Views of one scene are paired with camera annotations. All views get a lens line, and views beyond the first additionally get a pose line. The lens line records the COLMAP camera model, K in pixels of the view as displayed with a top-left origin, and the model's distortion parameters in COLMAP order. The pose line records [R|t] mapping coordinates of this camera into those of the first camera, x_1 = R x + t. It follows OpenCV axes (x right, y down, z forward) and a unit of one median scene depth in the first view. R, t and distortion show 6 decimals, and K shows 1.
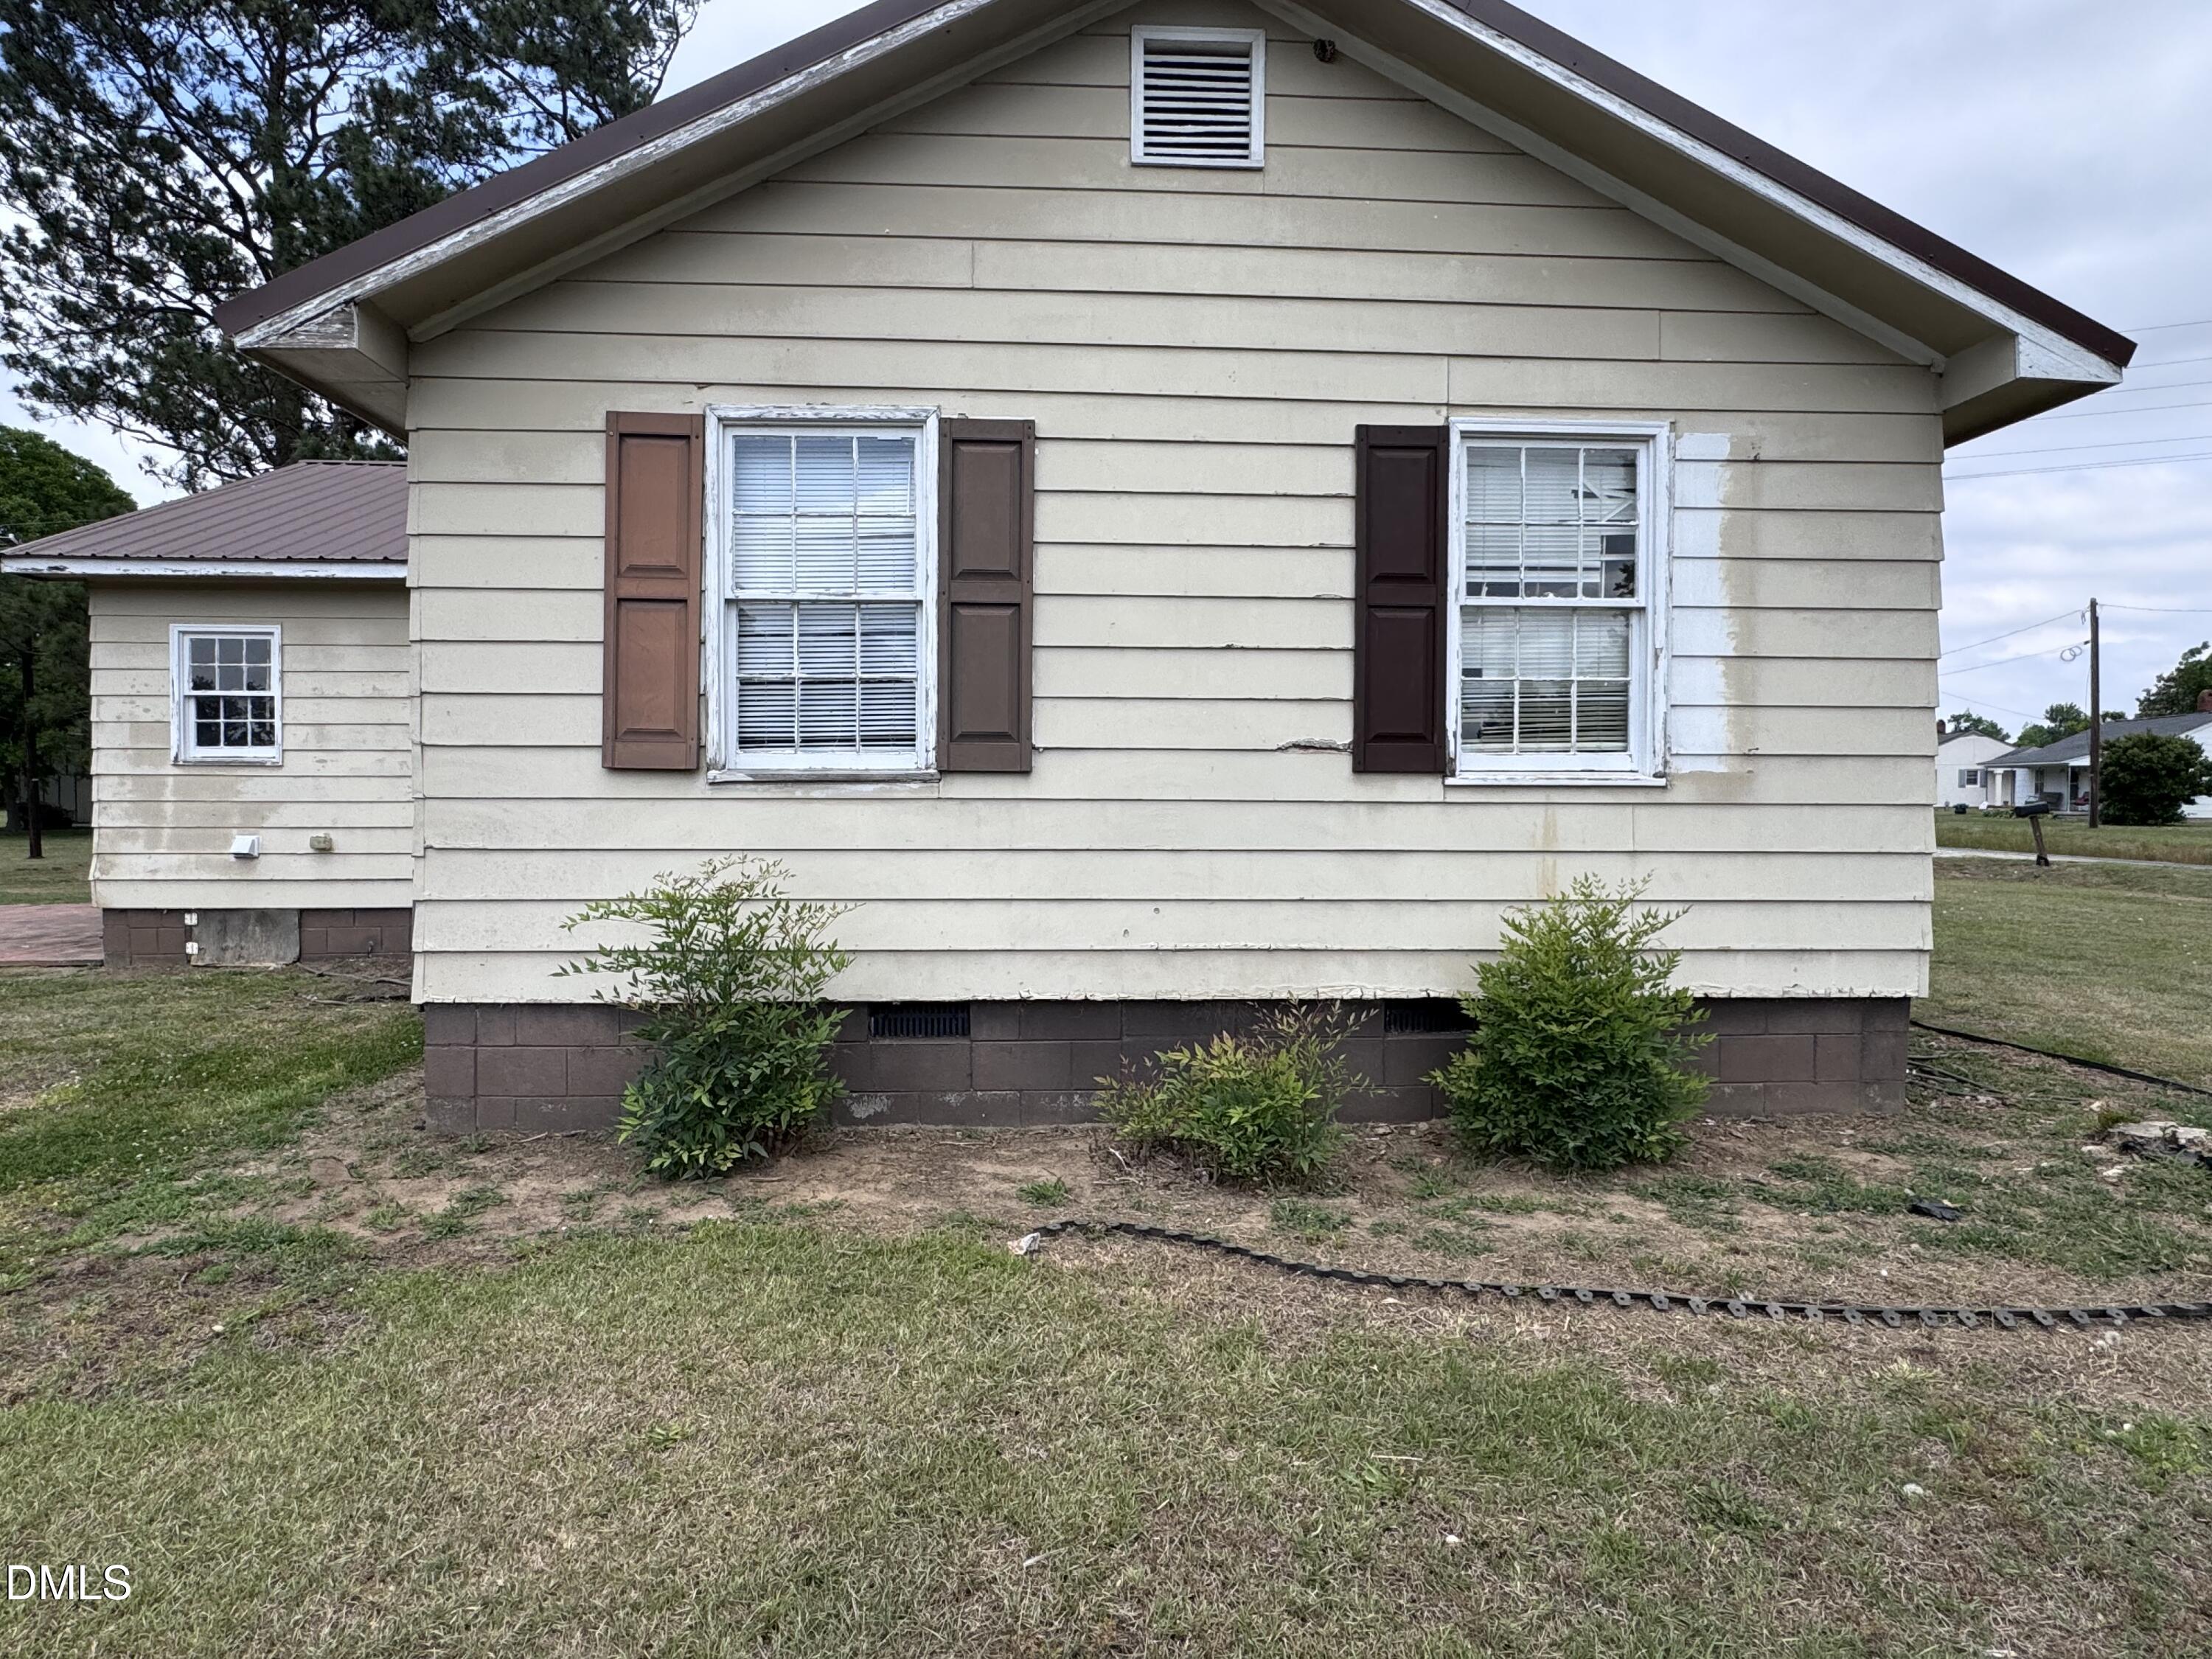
lens RADIAL K [[1215.8, 0, 1106.7], [0, 1215.8, 826.7], [0, 0, 1]] dist [0.005362, 0.000387]
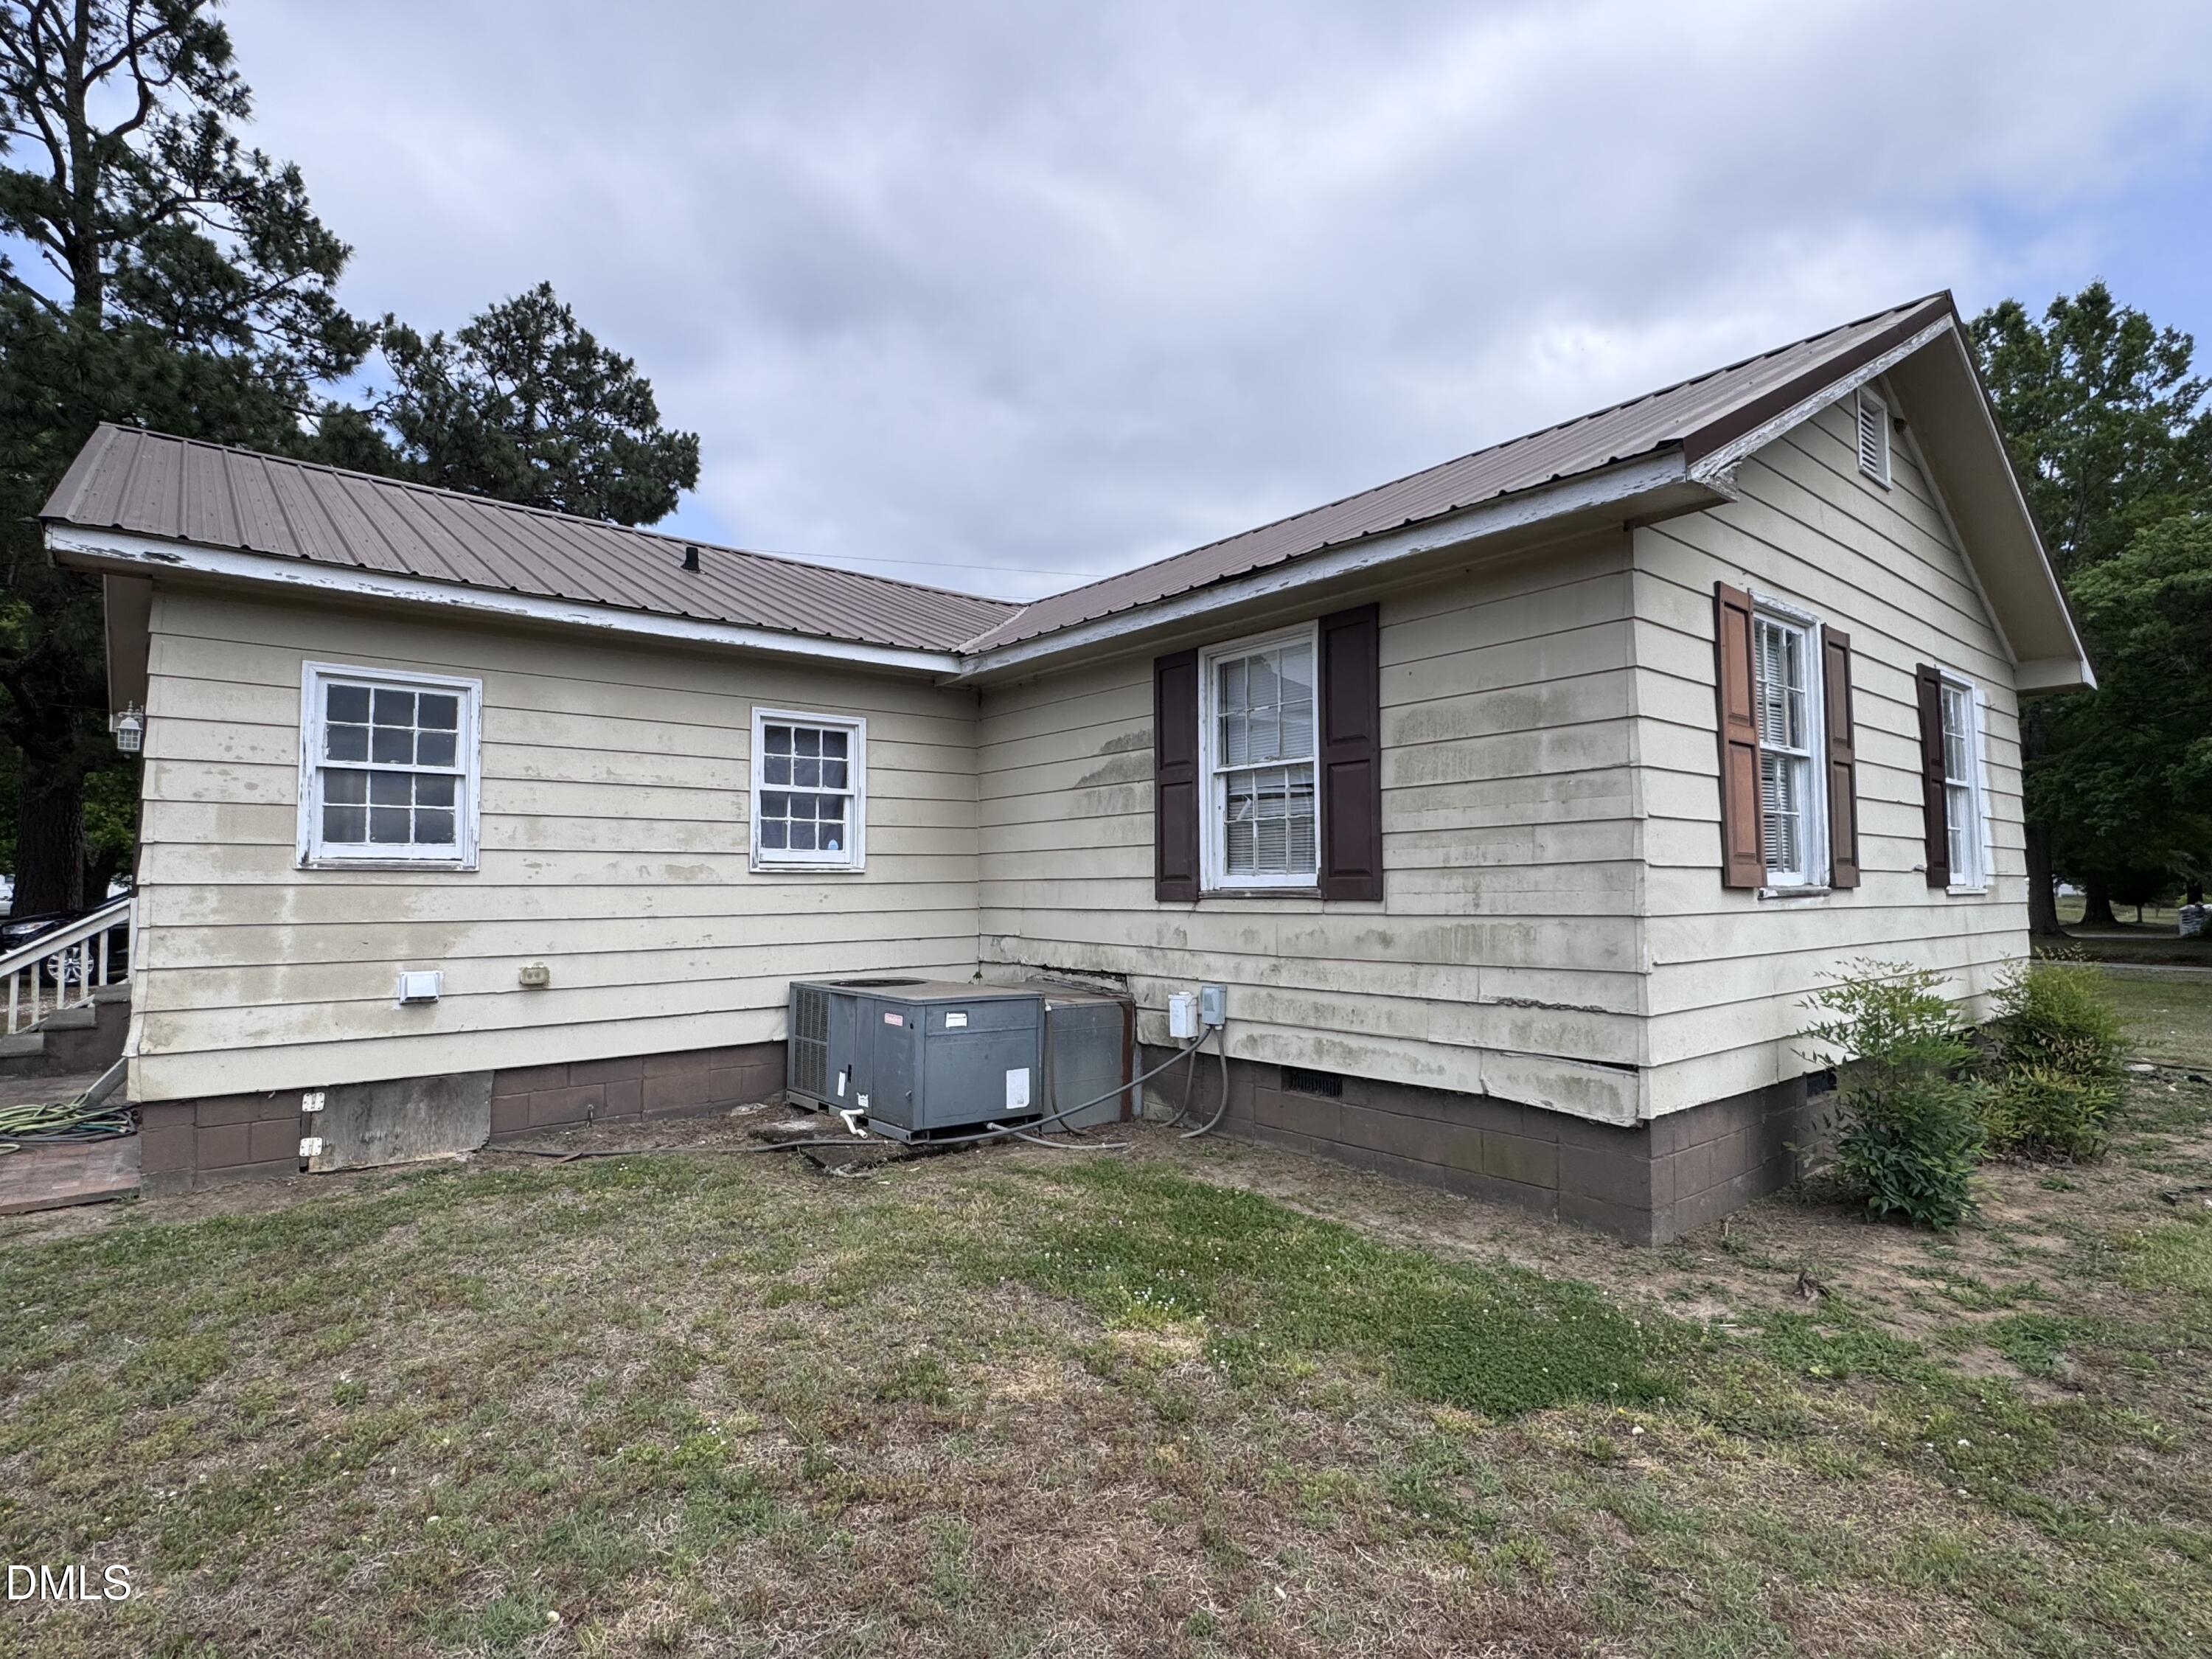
lens RADIAL K [[1073.2, 0, 1109.2], [0, 1073.2, 828.9], [0, 0, 1]] dist [-0.000448, -0.000056]
pose [[0.811184, 0.027363, 0.584151, -0.744256], [0.021265, 0.996864, -0.076225, -0.018587], [-0.584405, 0.074255, 0.808058, 0.265635]]
